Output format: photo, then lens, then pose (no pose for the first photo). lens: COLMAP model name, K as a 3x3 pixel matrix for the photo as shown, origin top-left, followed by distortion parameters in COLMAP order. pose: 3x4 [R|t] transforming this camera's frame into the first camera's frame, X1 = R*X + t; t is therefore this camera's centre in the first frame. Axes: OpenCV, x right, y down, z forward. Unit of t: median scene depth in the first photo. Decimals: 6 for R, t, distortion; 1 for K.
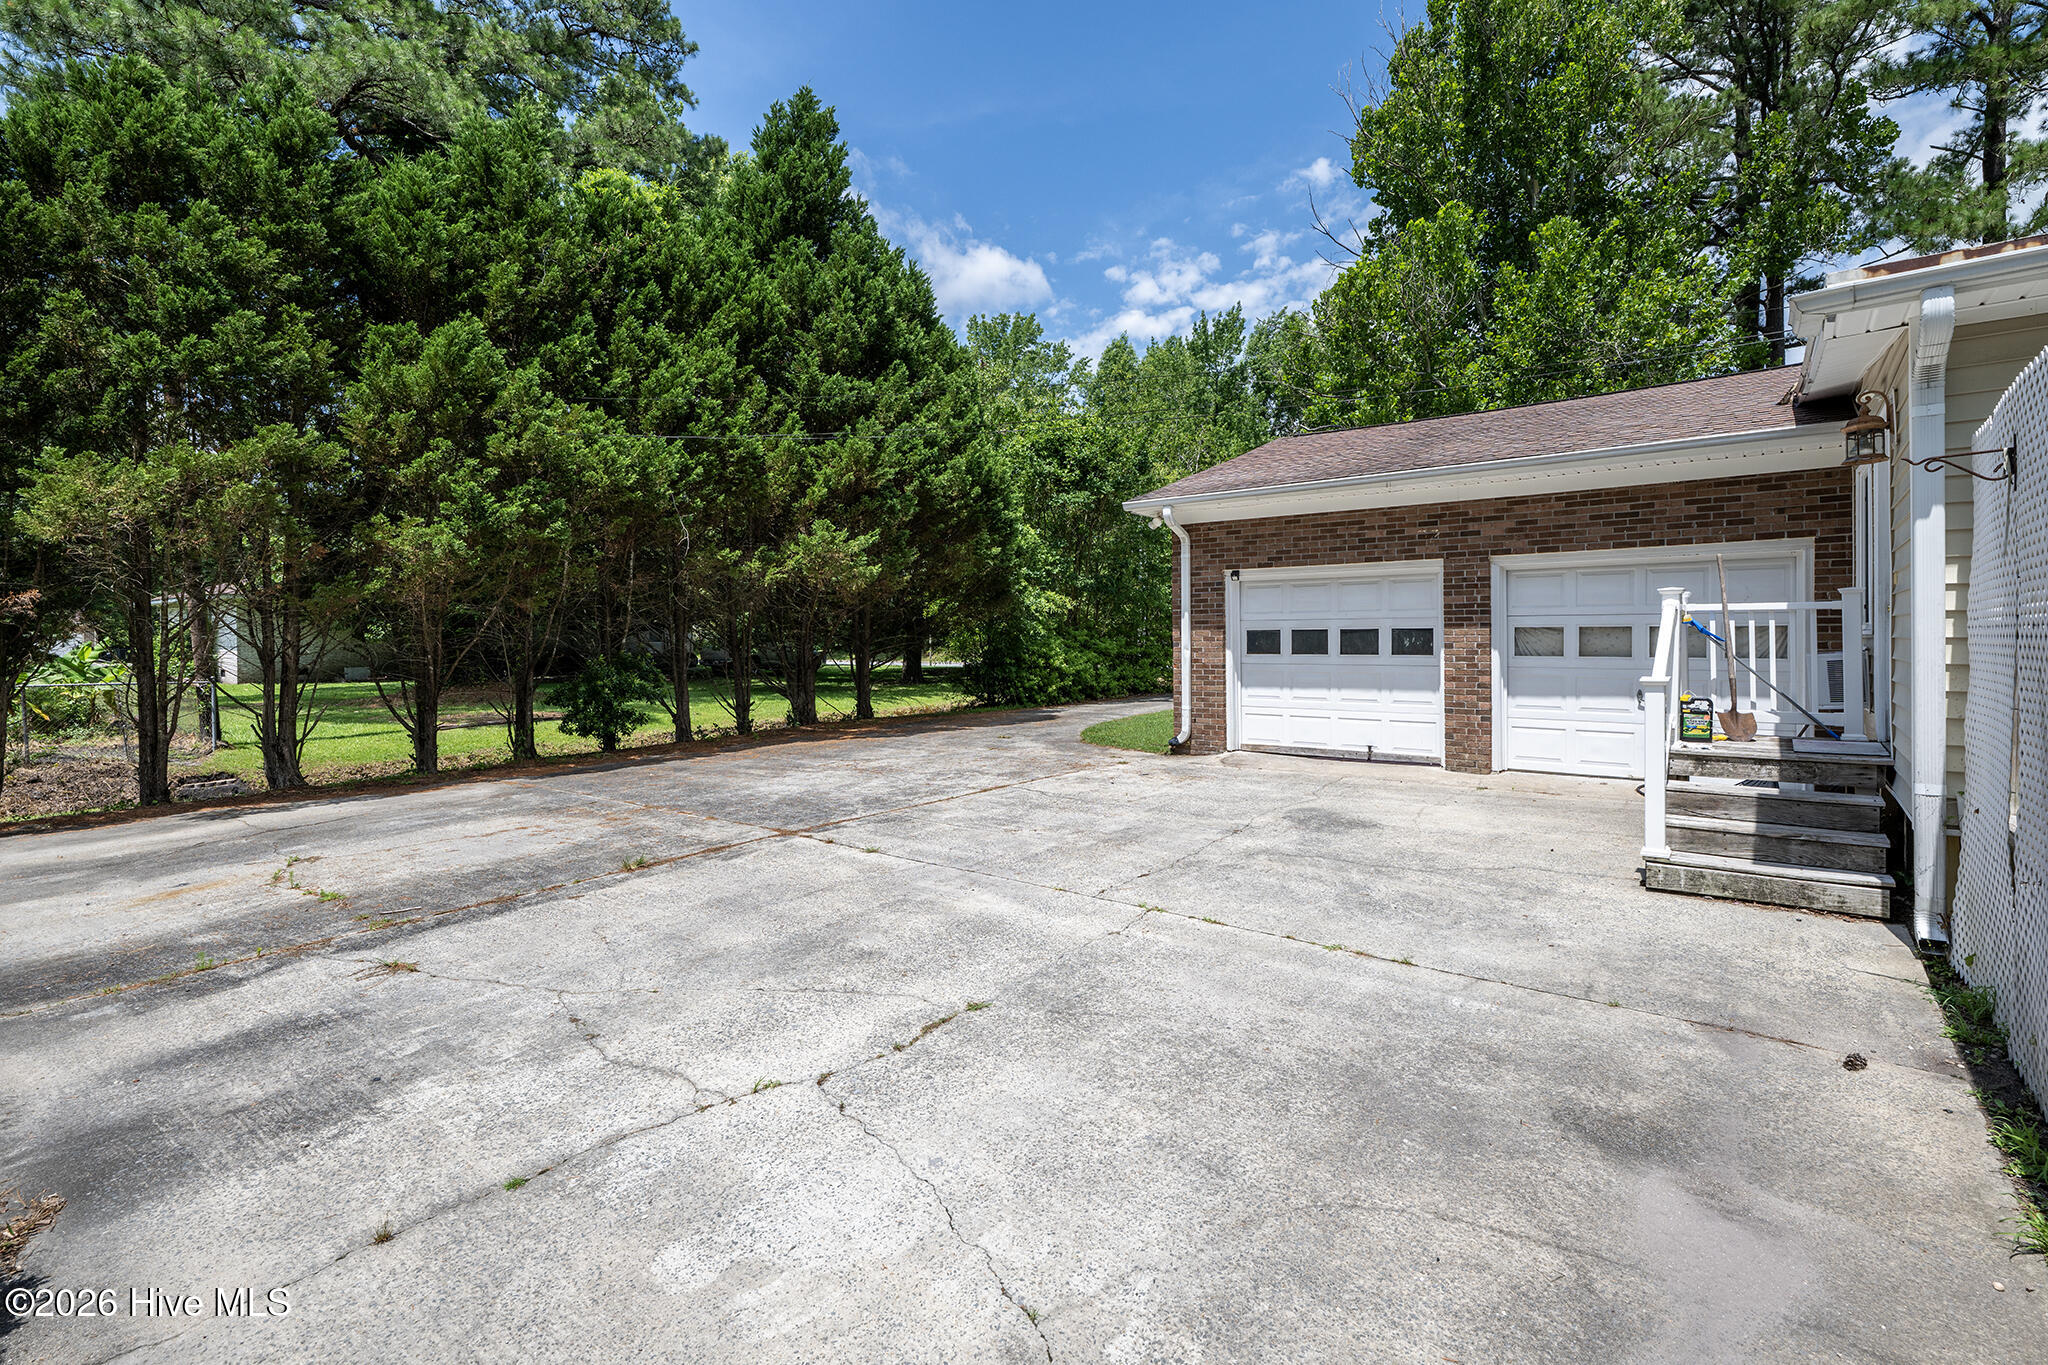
lens RADIAL K [[916.1, 0, 1034.7], [0, 916.1, 640.7], [0, 0, 1]] dist [0.004197, -0.002388]
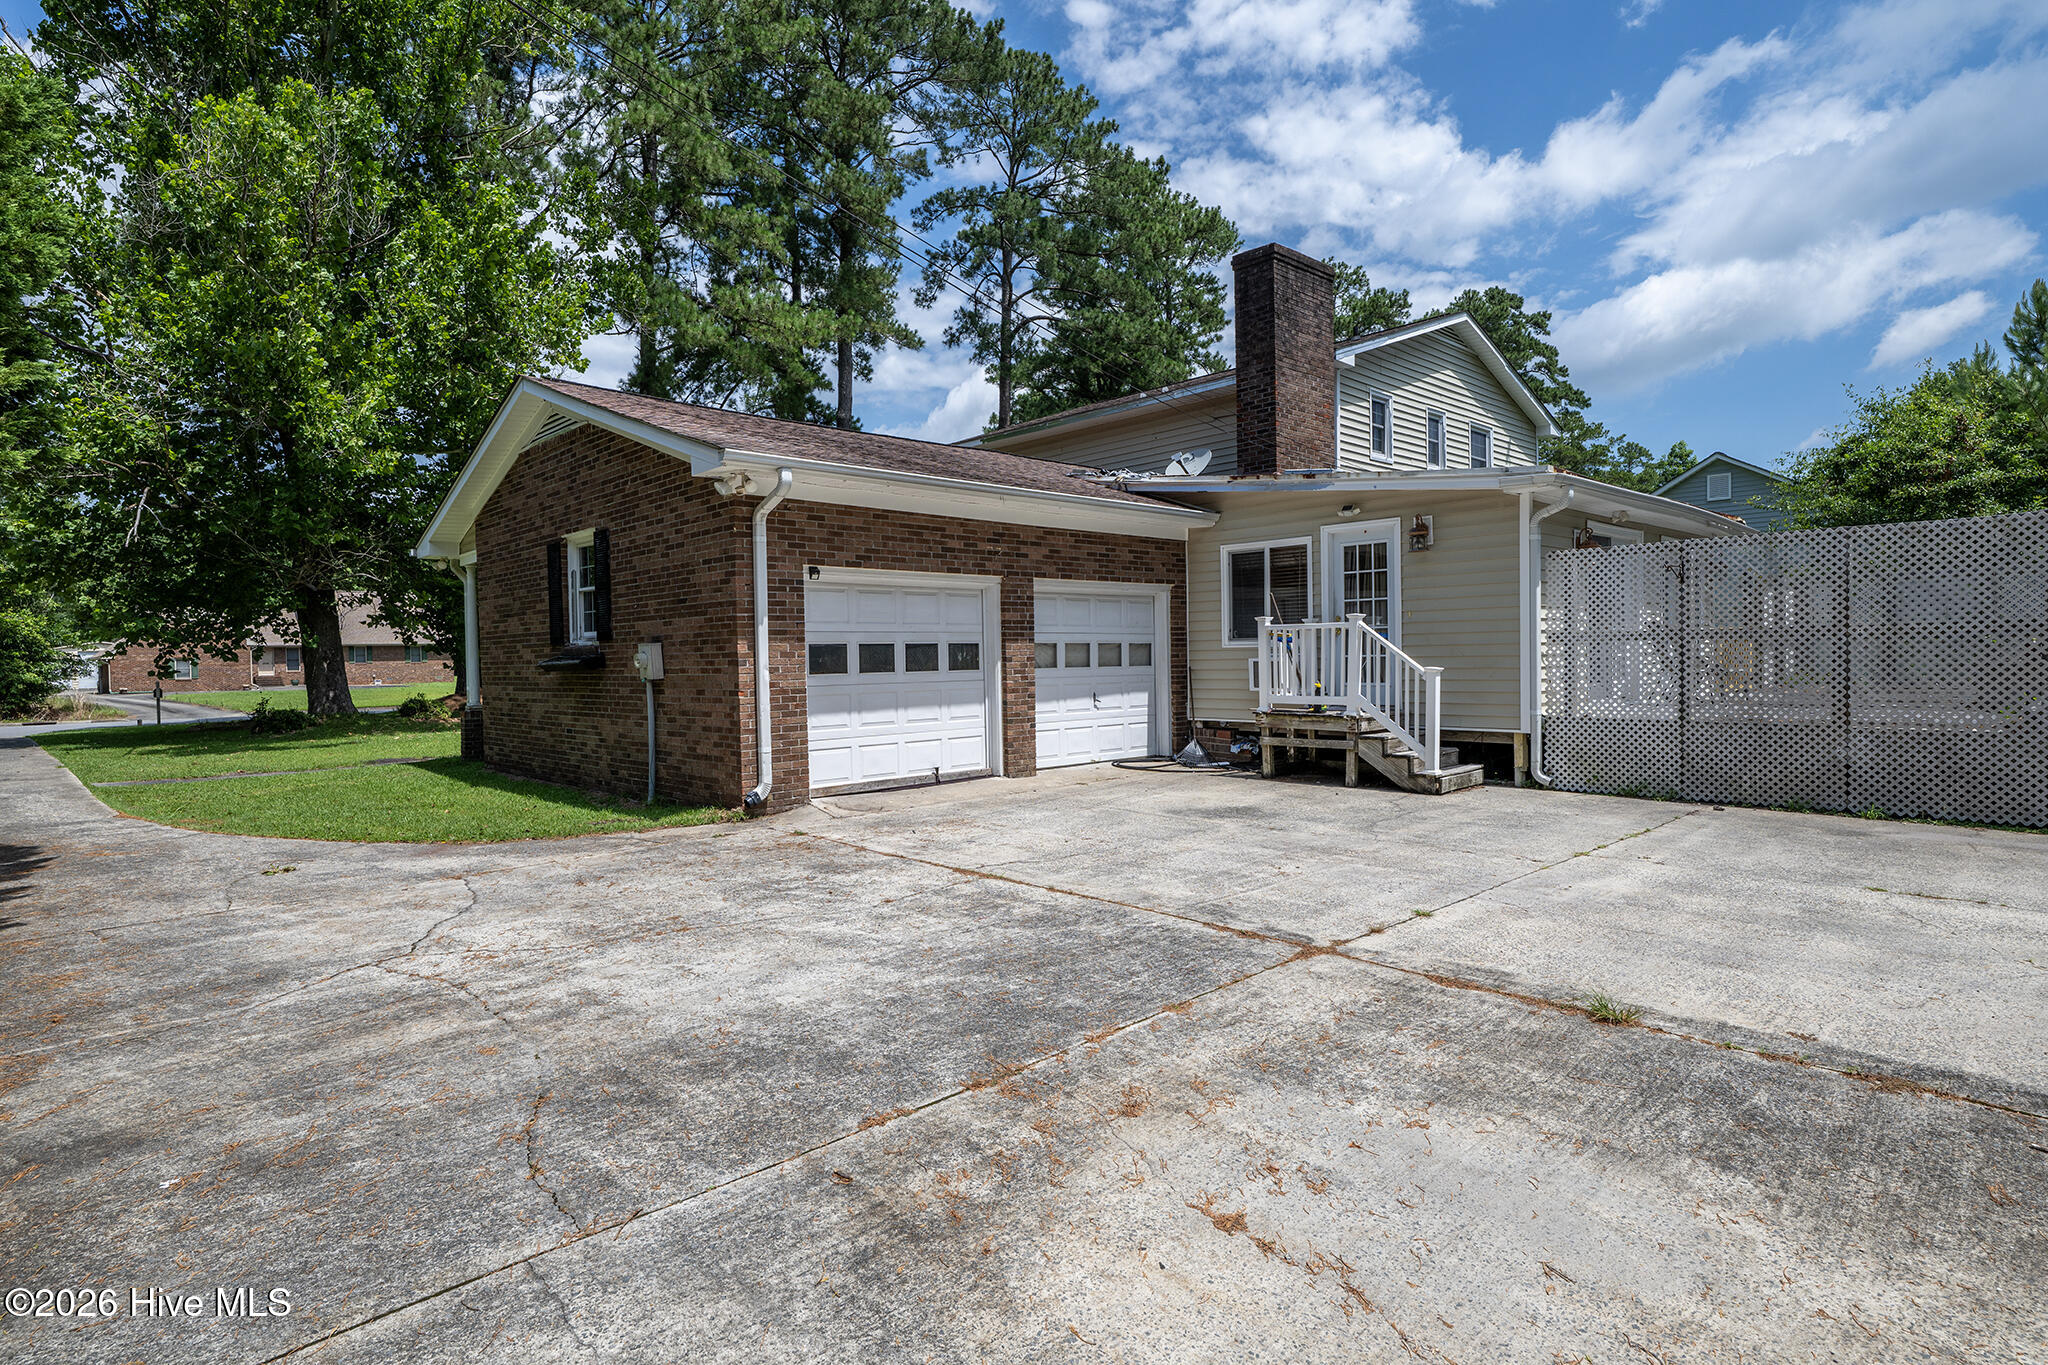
lens RADIAL K [[1035.7, 0, 1020.3], [0, 1035.7, 700.4], [0, 0, 1]] dist [-0.024011, -0.000697]
pose [[0.161713, -0.038690, 0.986079, -0.733345], [0.017585, 0.999185, 0.036320, 0.009526], [-0.986681, 0.011466, 0.162262, 0.807259]]
